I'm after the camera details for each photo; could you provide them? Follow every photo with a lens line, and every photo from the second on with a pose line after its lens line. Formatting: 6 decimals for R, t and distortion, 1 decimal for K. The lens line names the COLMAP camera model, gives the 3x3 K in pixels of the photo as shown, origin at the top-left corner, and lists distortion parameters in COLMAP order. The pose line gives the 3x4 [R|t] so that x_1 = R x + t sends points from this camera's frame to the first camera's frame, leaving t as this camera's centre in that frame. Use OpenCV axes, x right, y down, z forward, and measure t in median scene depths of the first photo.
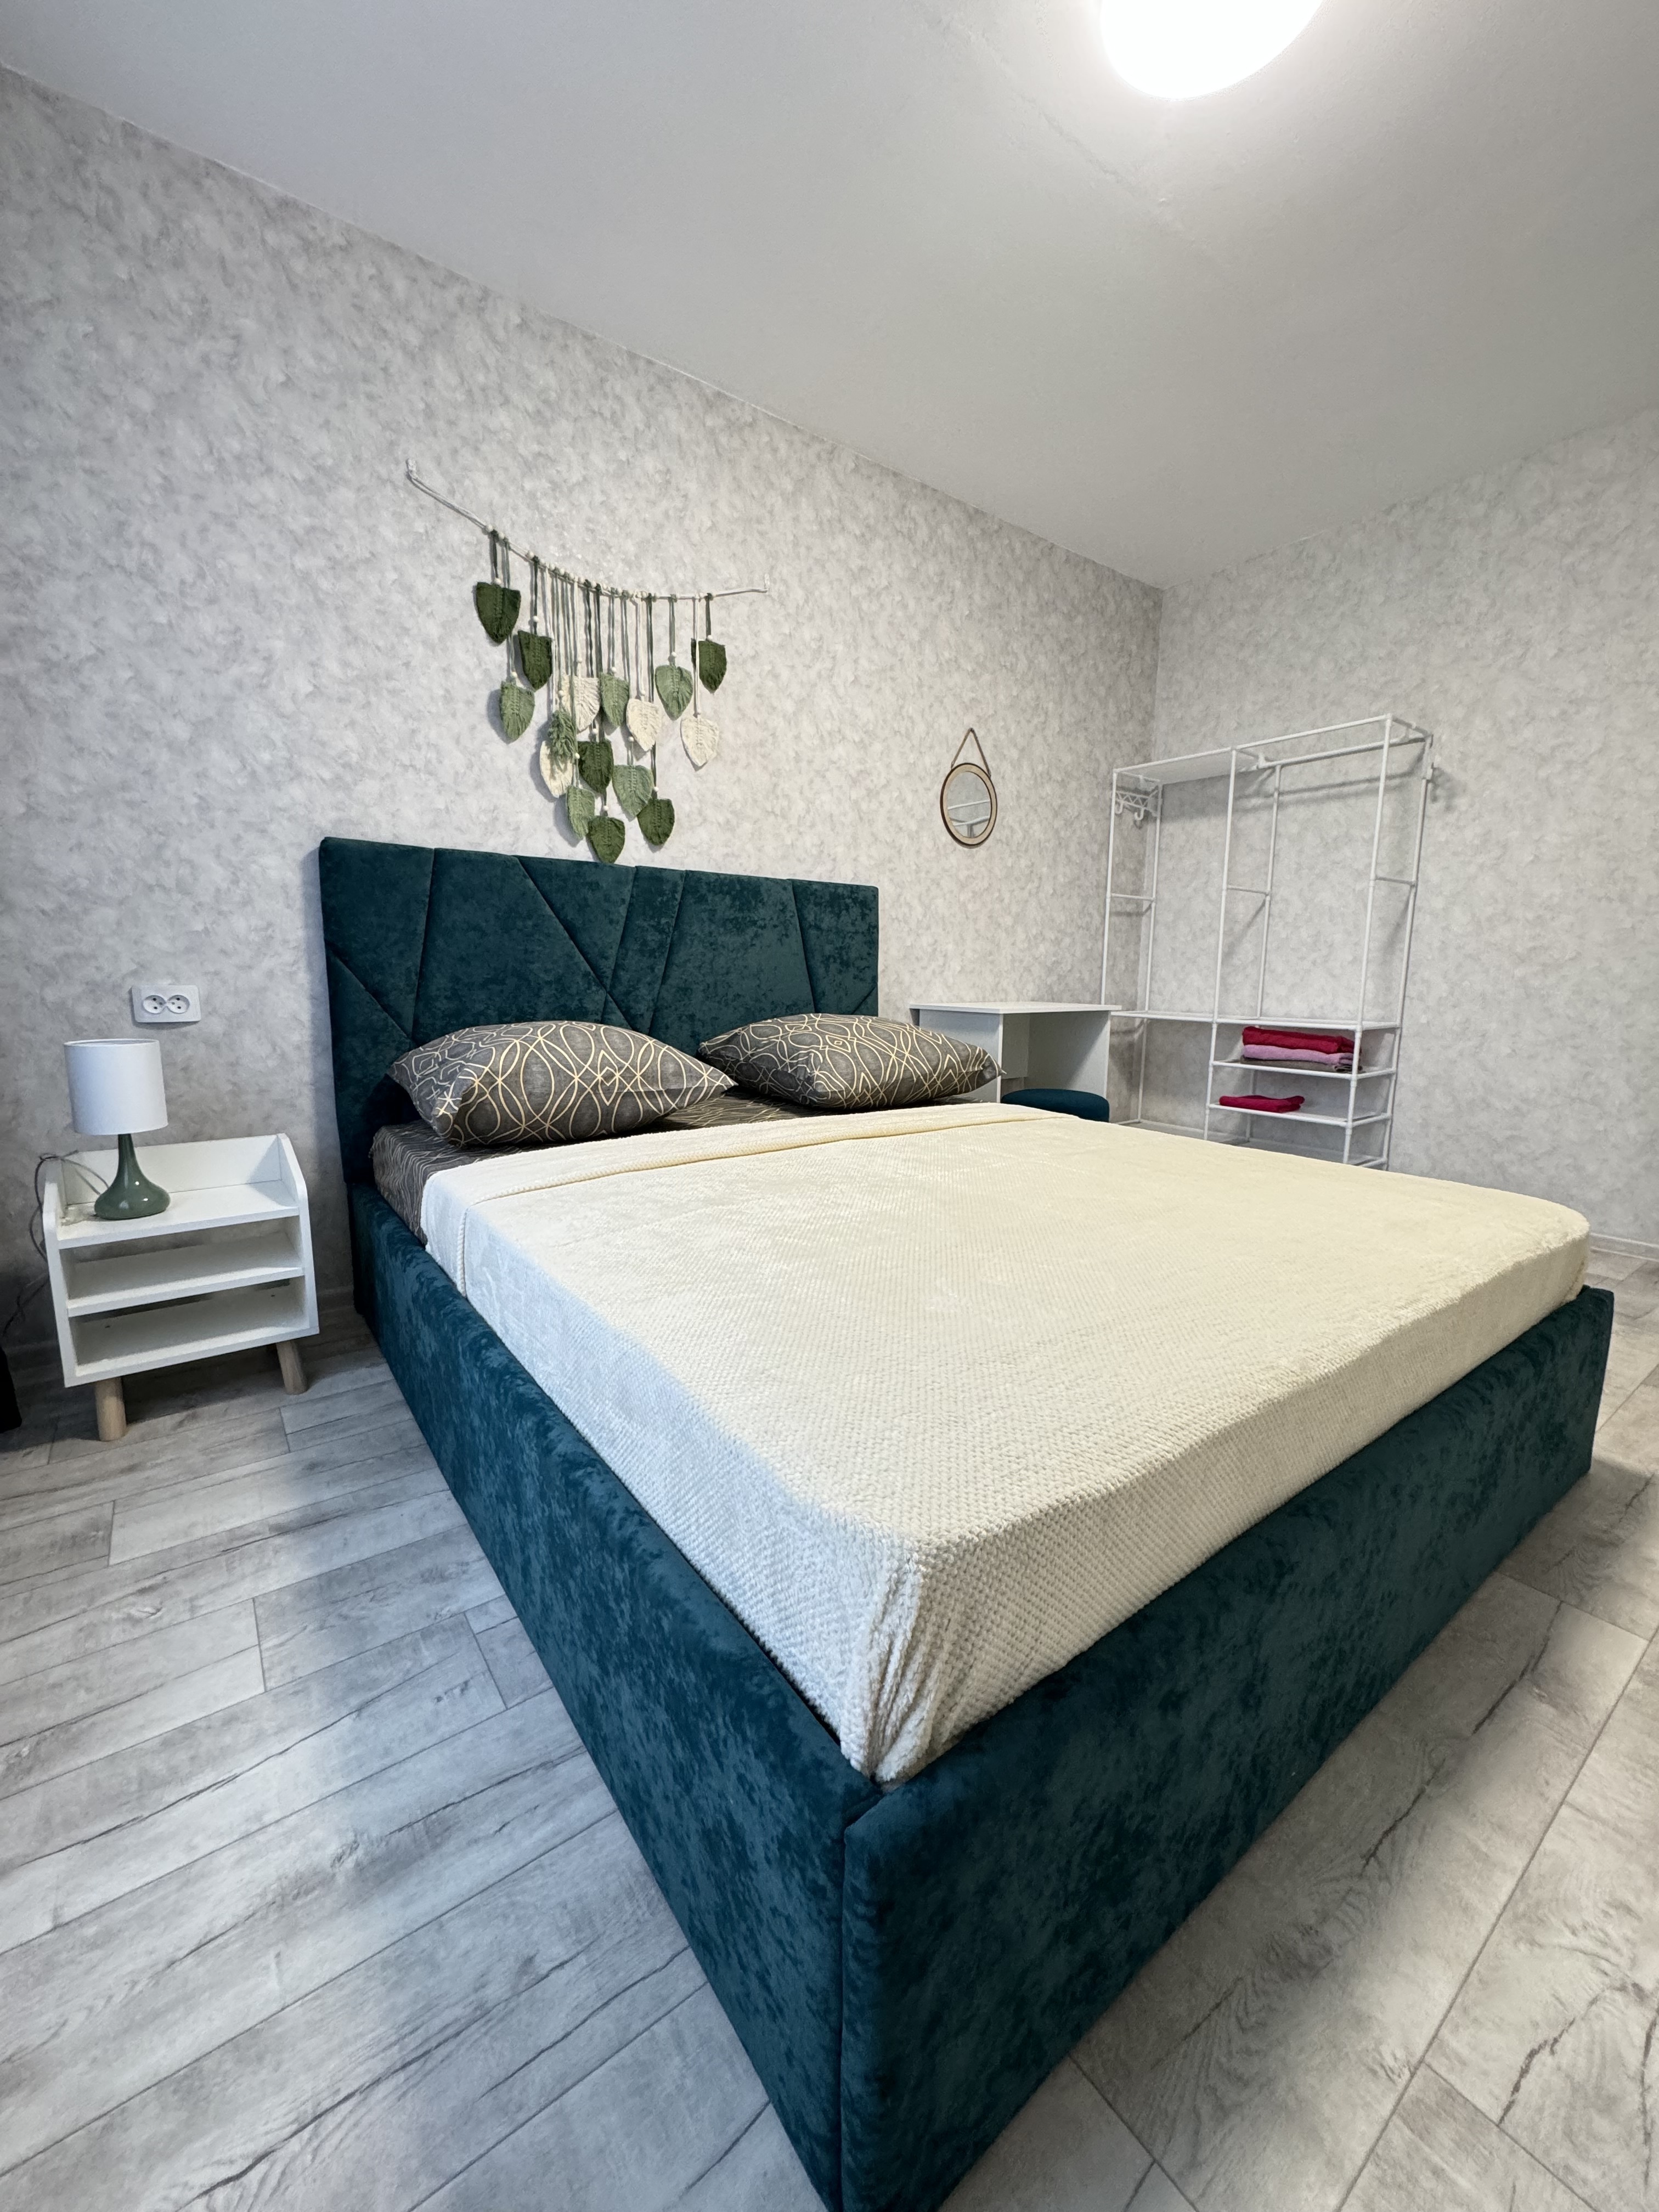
lens RADIAL K [[880.9, 0, 828.9], [0, 880.9, 1102.2], [0, 0, 1]] dist [-0.001673, 0.000131]
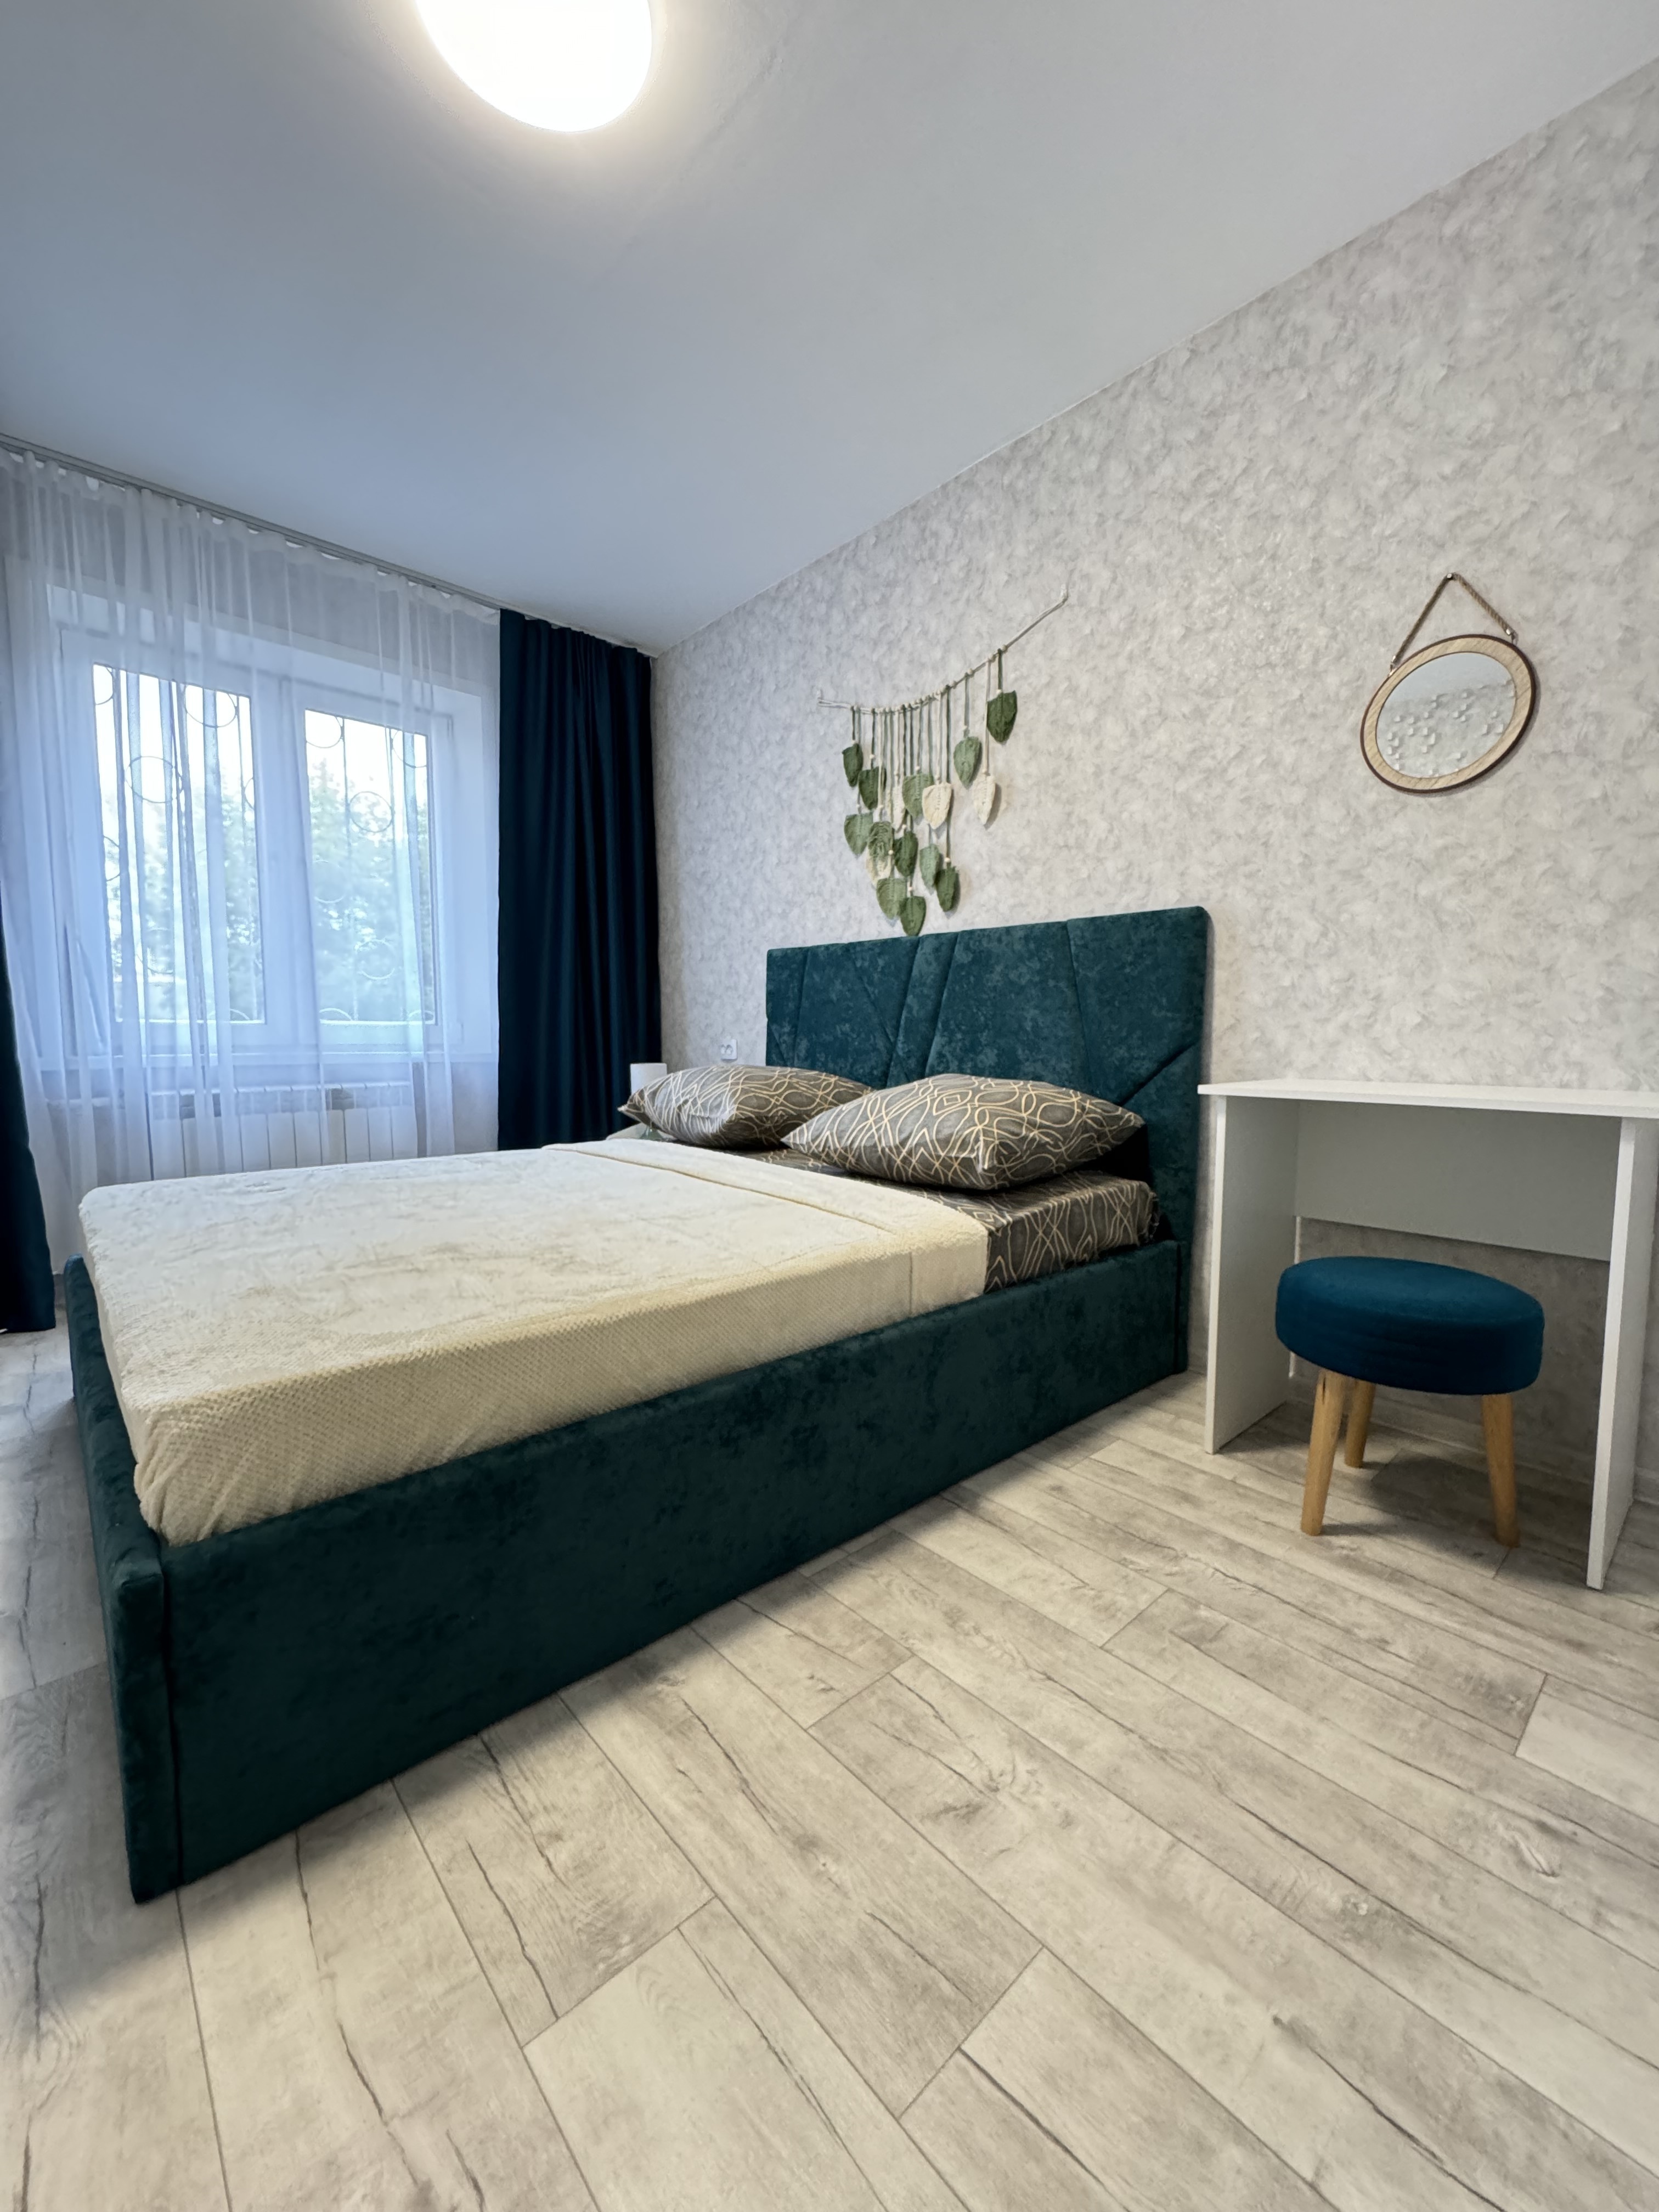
lens RADIAL K [[880.9, 0, 838.0], [0, 880.9, 1108.1], [0, 0, 1]] dist [-0.001673, 0.000131]
pose [[0.099662, 0.079610, -0.991832, 0.856766], [-0.142700, 0.987634, 0.064934, -0.104918], [0.984736, 0.135063, 0.109790, 0.771379]]
